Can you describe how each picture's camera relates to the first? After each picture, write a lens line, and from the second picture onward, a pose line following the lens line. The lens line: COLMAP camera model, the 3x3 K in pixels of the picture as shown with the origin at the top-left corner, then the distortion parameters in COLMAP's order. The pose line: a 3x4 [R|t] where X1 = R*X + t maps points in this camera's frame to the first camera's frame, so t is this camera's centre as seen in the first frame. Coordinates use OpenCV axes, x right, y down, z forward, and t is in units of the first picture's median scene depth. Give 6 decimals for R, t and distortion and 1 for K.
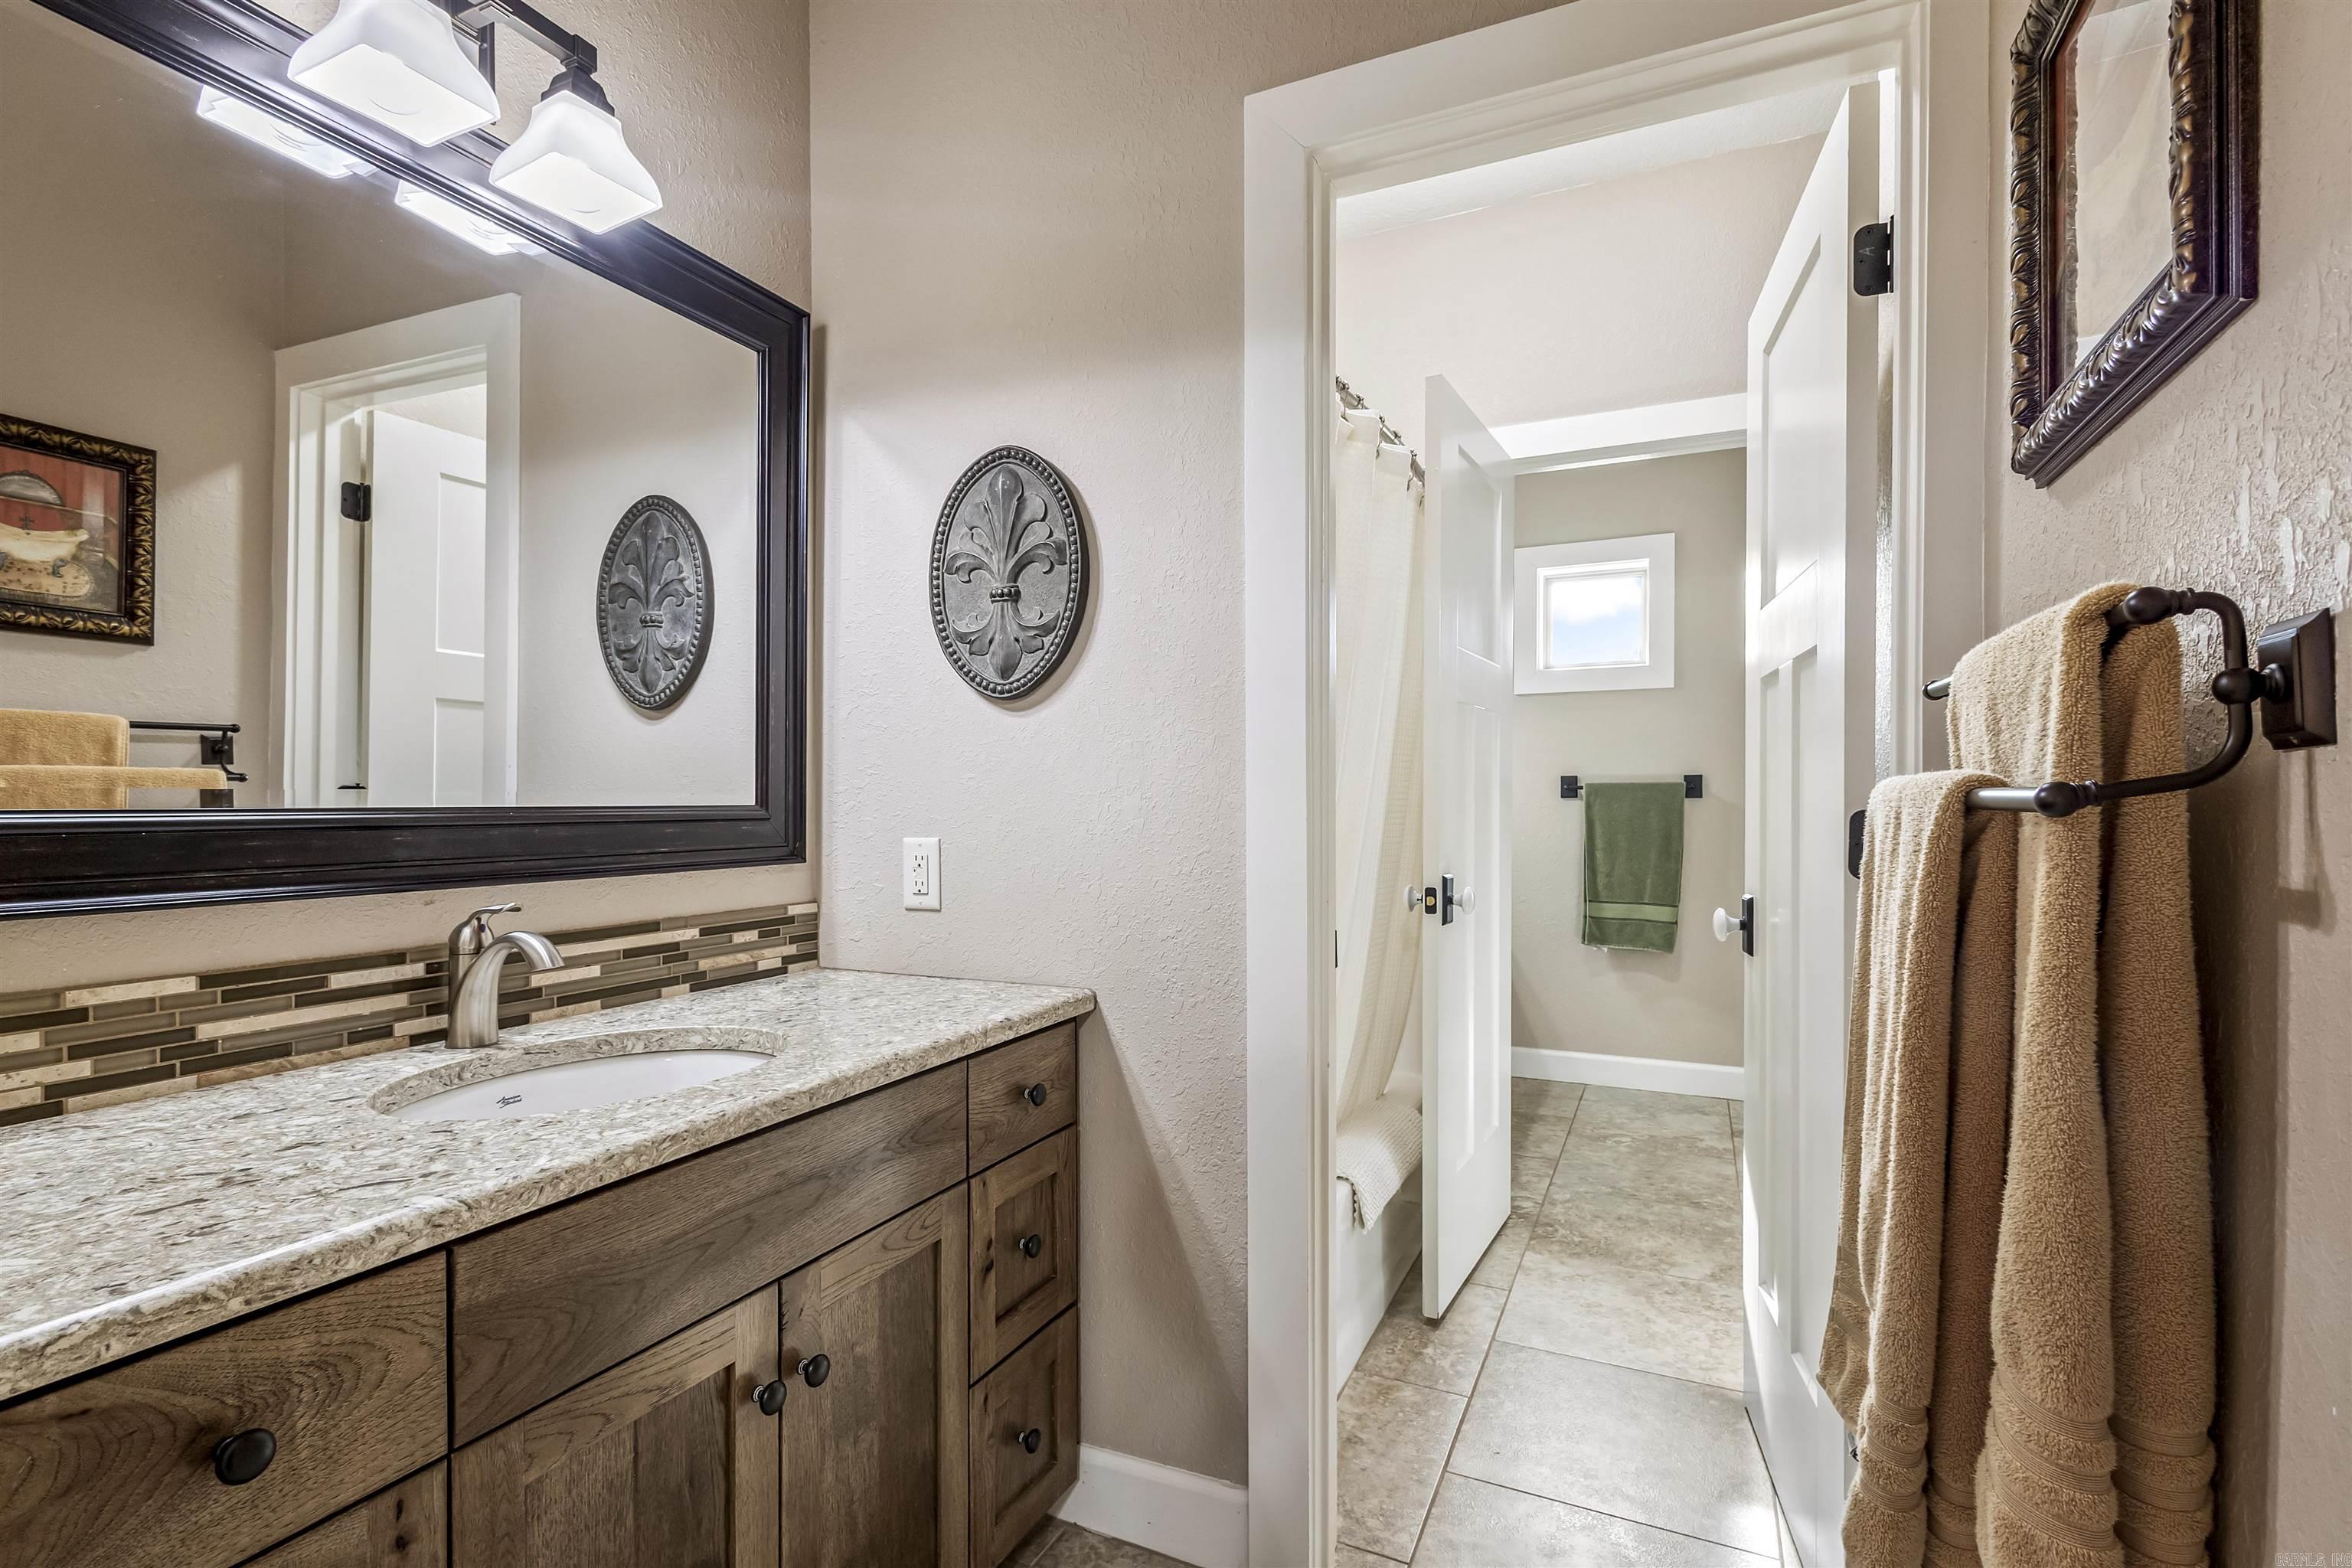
lens RADIAL K [[1089.0, 0, 1184.0], [0, 1089.0, 786.3], [0, 0, 1]] dist [0.011976, -0.001306]
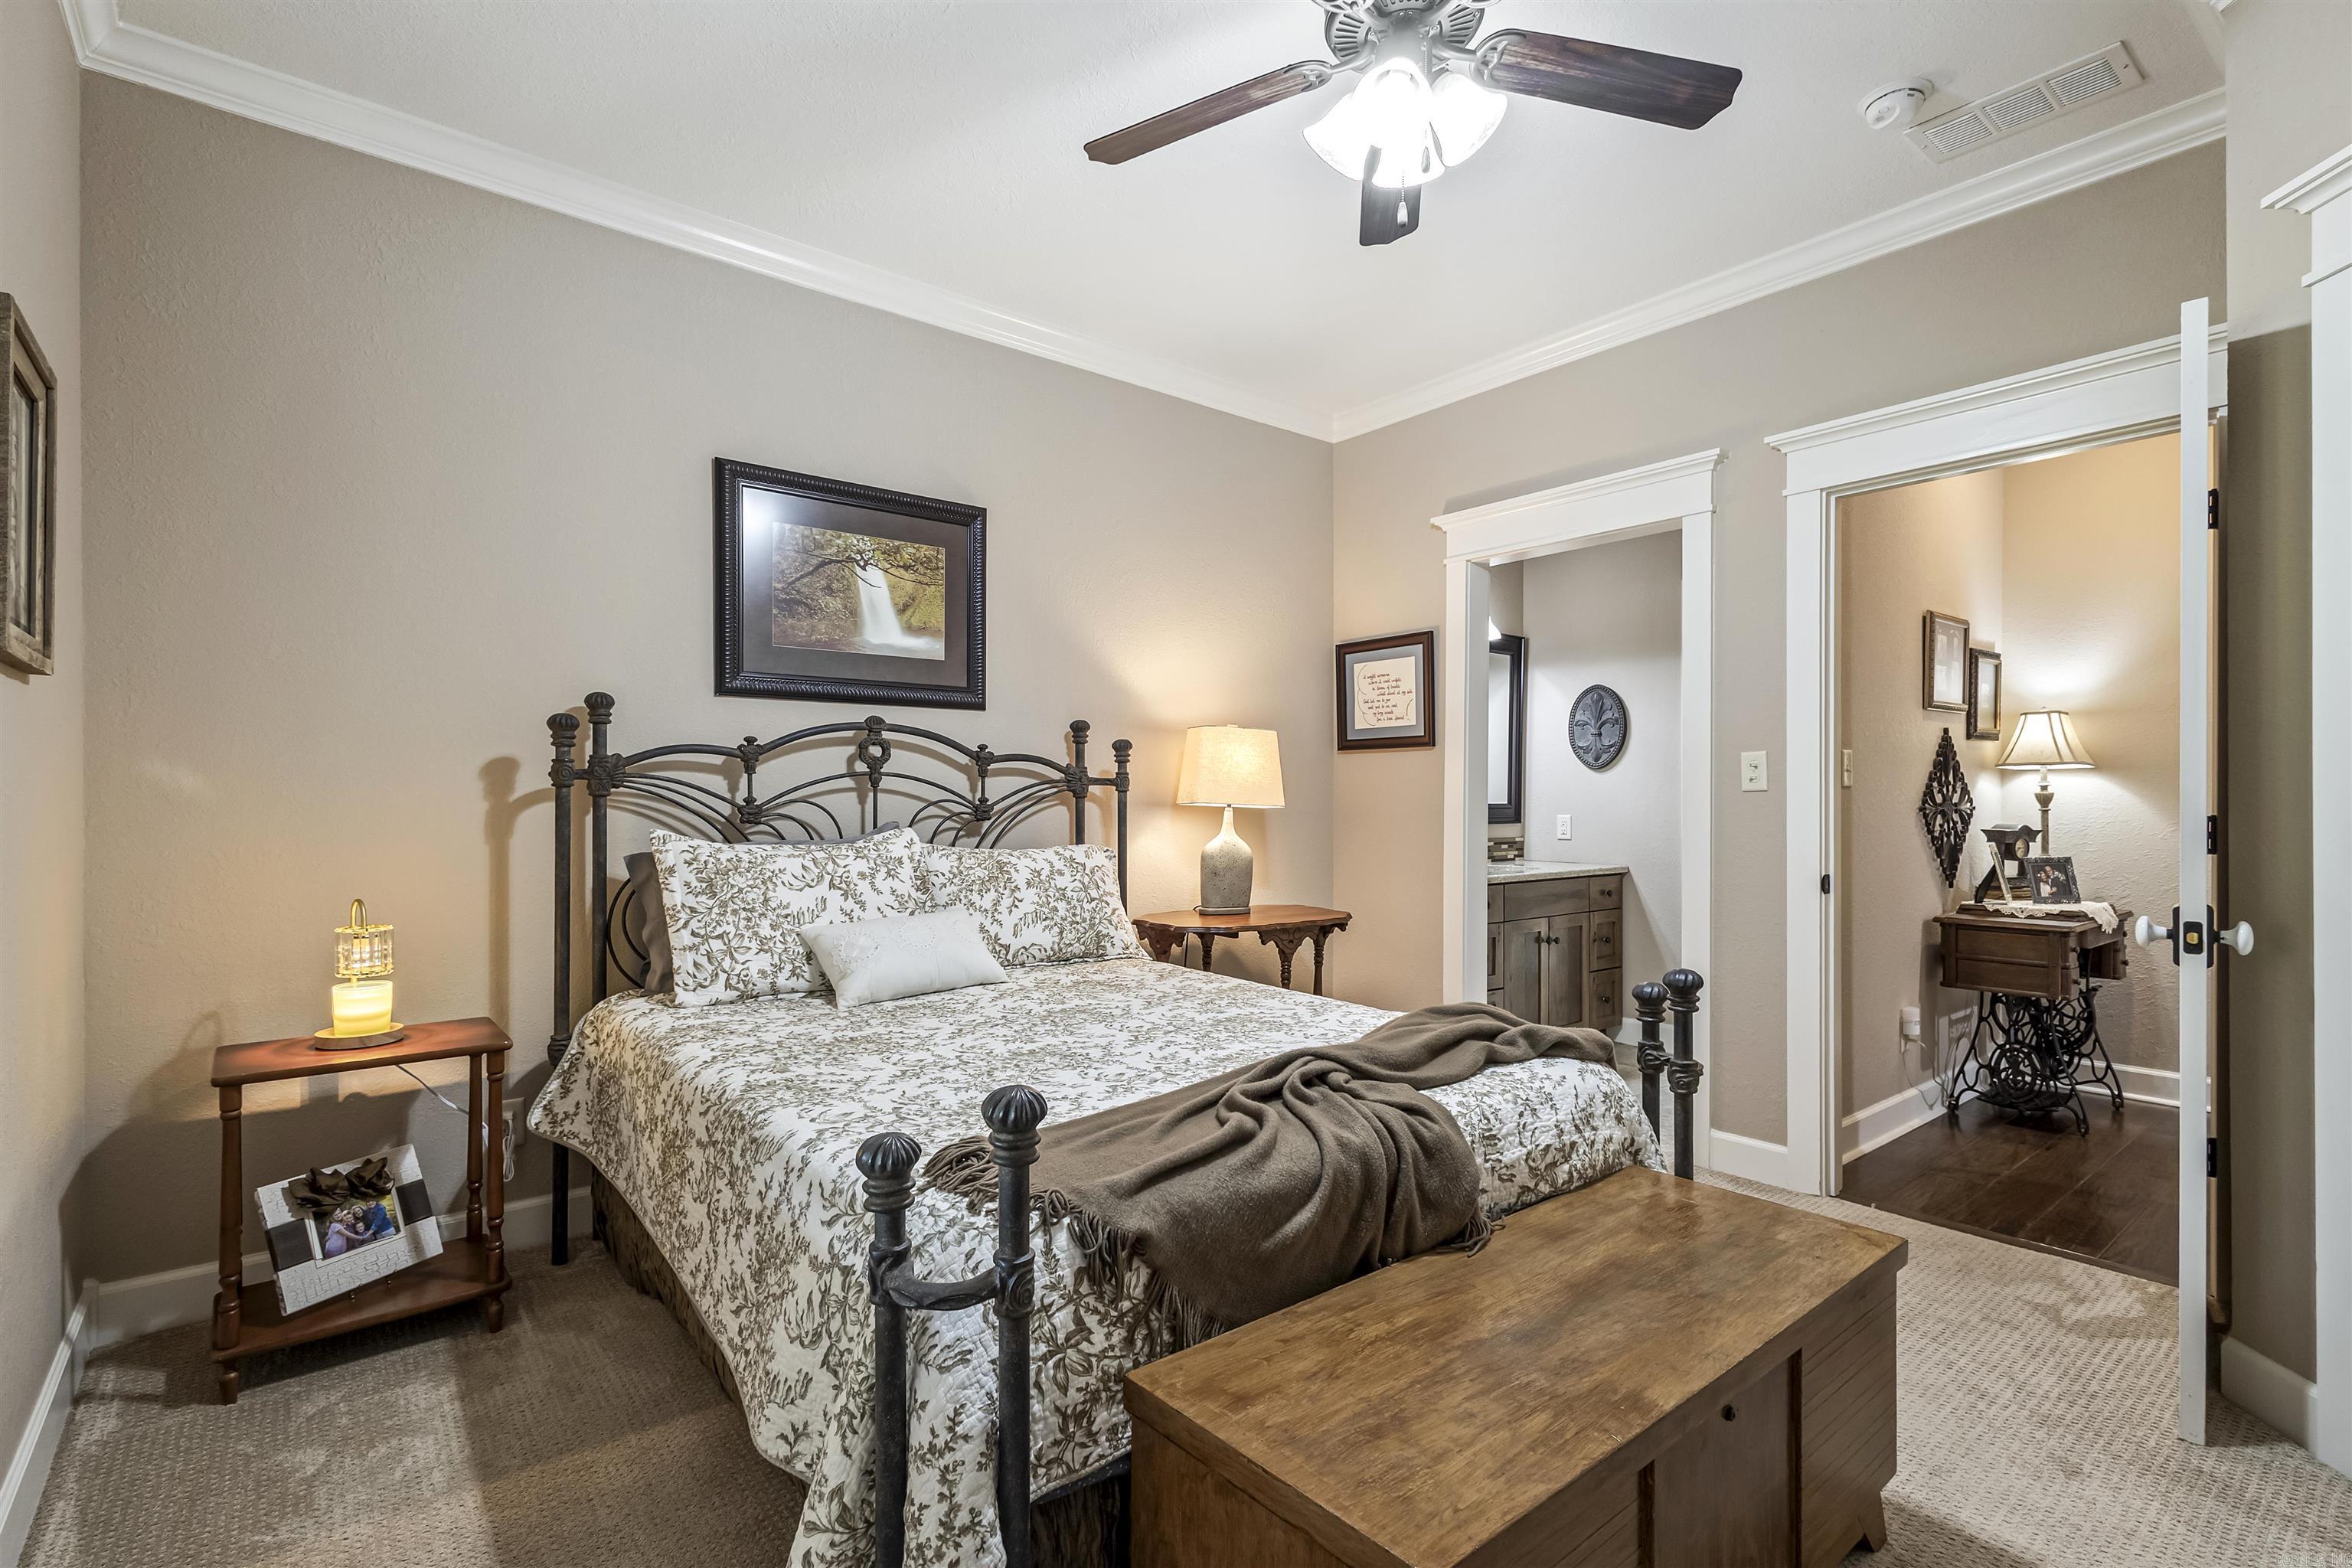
lens RADIAL K [[1089.0, 0, 1186.4], [0, 1089.0, 800.1], [0, 0, 1]] dist [0.011976, -0.001306]
pose [[0.900697, 0.001352, -0.434445, 0.127042], [-0.000577, 0.999998, 0.001915, 0.002193], [0.434447, -0.001474, 0.900696, -2.230592]]
